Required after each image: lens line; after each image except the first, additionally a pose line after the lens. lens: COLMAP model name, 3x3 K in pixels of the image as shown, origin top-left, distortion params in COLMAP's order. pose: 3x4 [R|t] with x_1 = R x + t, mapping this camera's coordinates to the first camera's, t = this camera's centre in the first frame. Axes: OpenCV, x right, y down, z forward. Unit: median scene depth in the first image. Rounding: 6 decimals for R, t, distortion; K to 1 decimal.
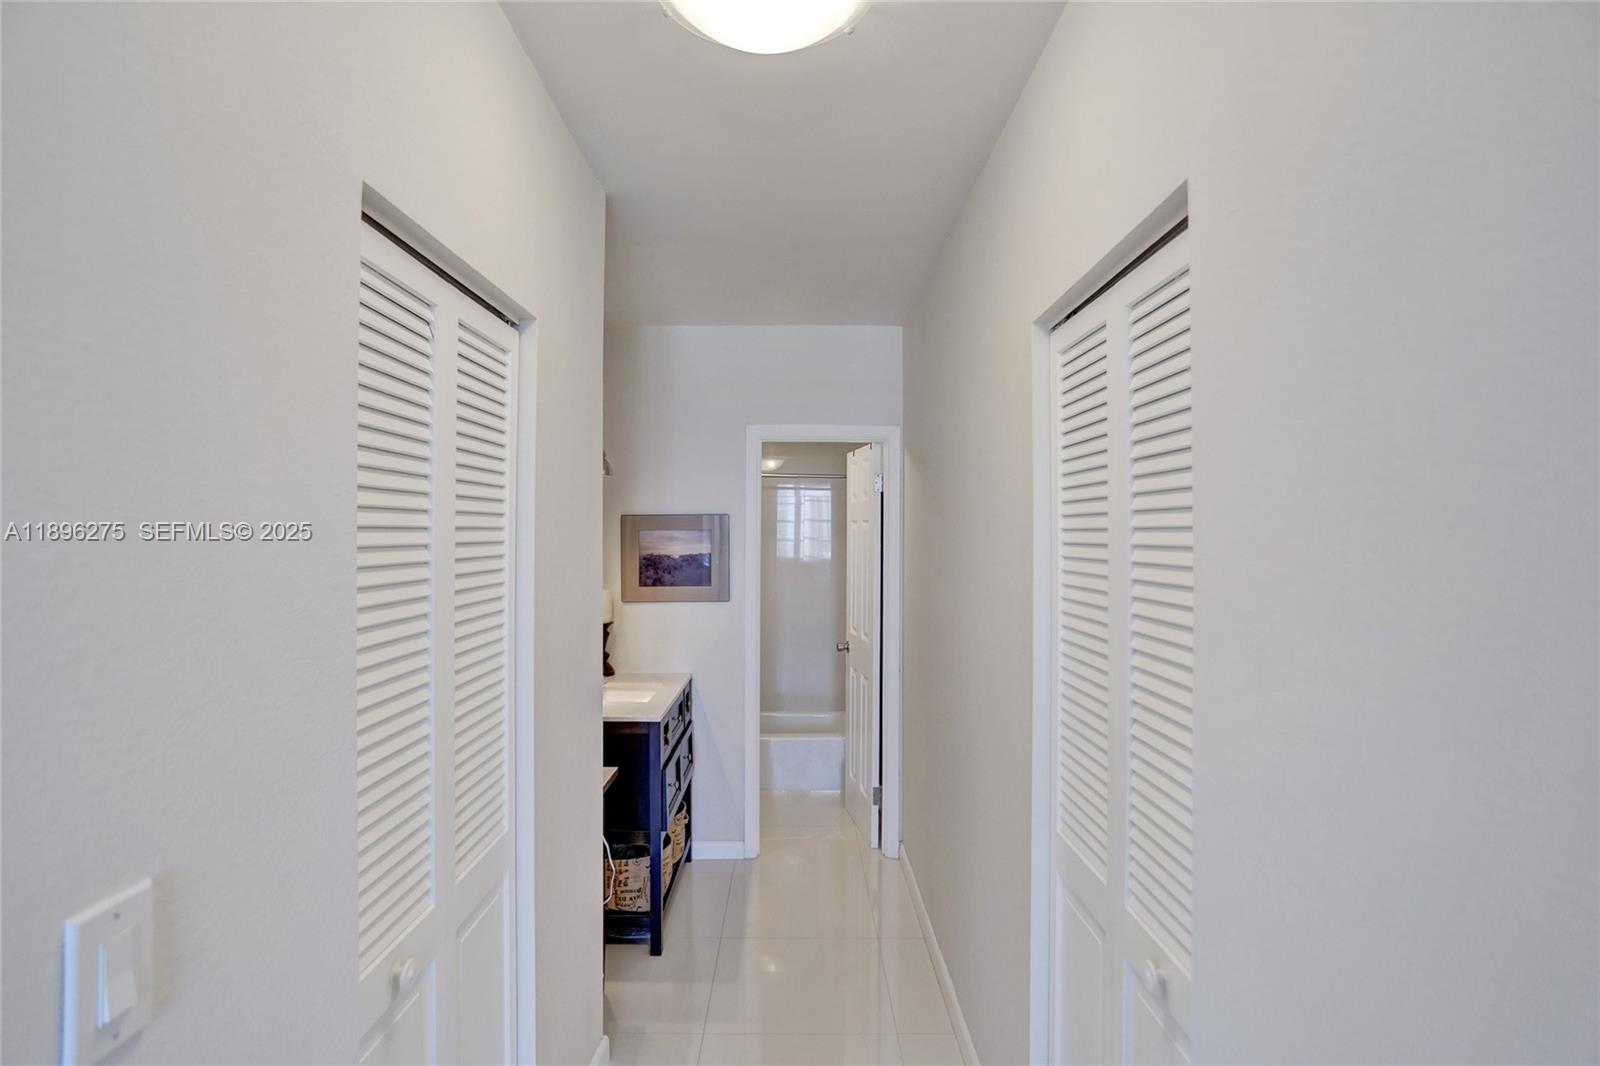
lens RADIAL K [[797.5, 0, 796.9], [0, 797.5, 546.4], [0, 0, 1]] dist [-0.064008, 0.032464]
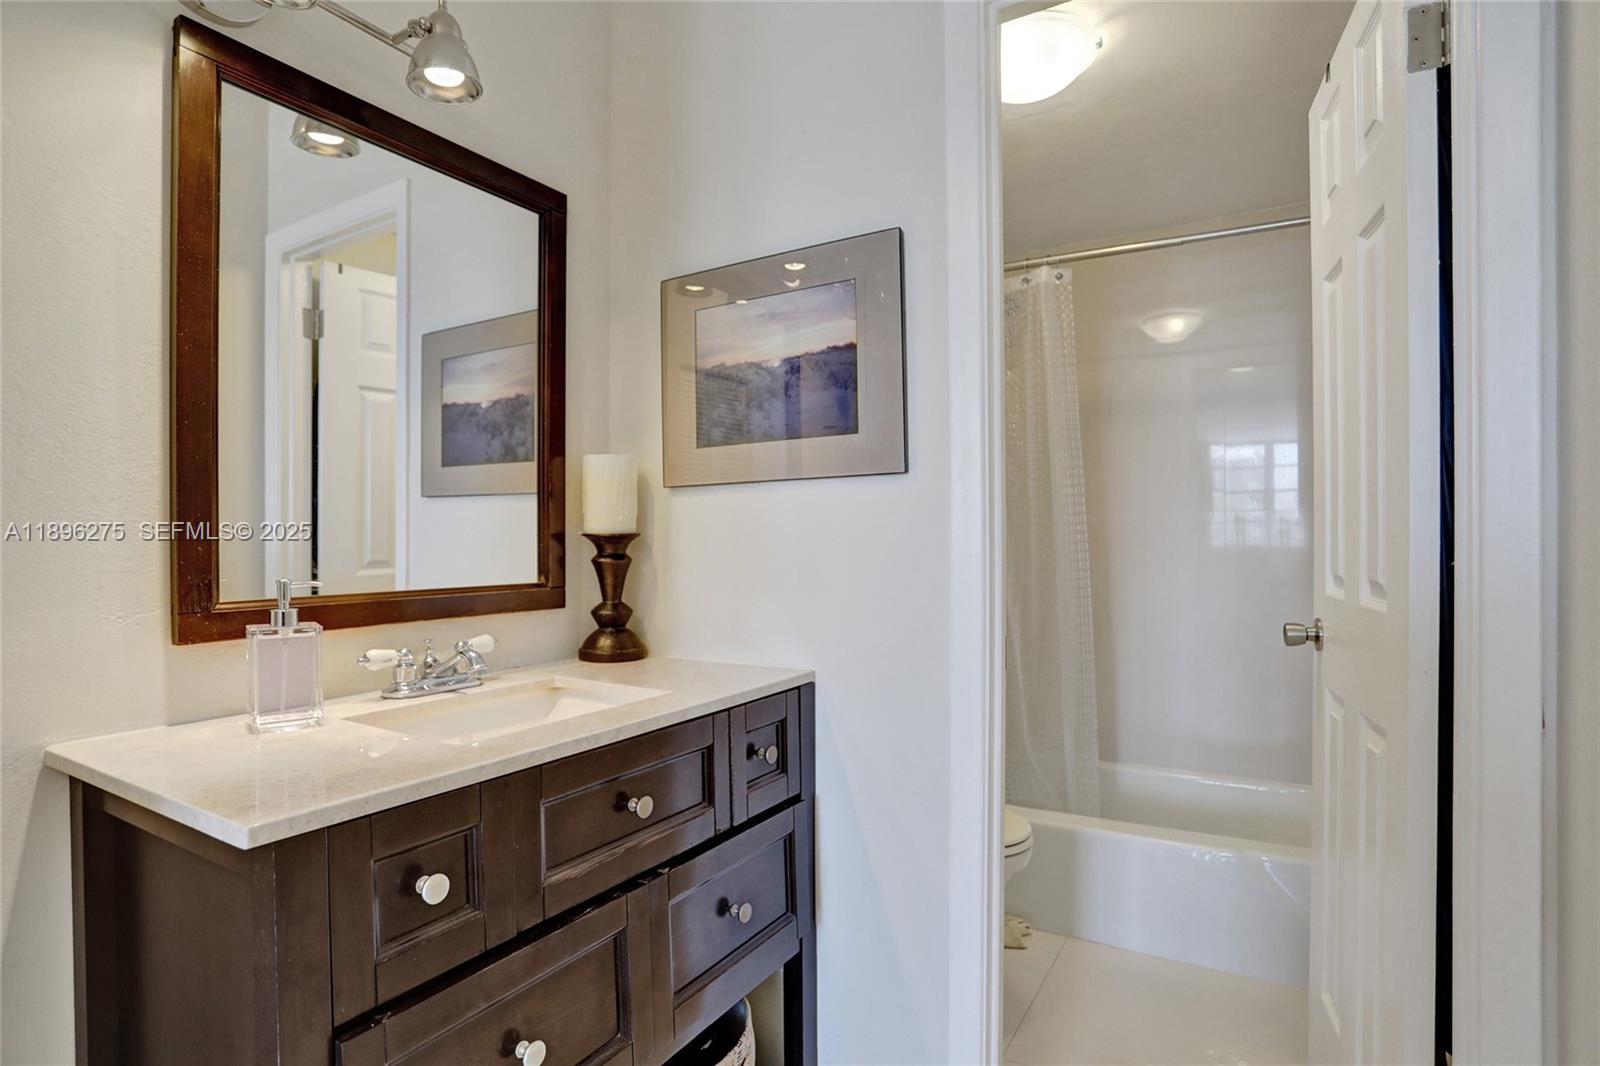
lens RADIAL K [[797.5, 0, 796.9], [0, 797.5, 546.4], [0, 0, 1]] dist [-0.064008, 0.032464]
pose [[0.847418, -0.005427, -0.530898, 0.060433], [0.001126, 0.999964, -0.008424, 0.104243], [0.530925, 0.006541, 0.847394, 0.680347]]
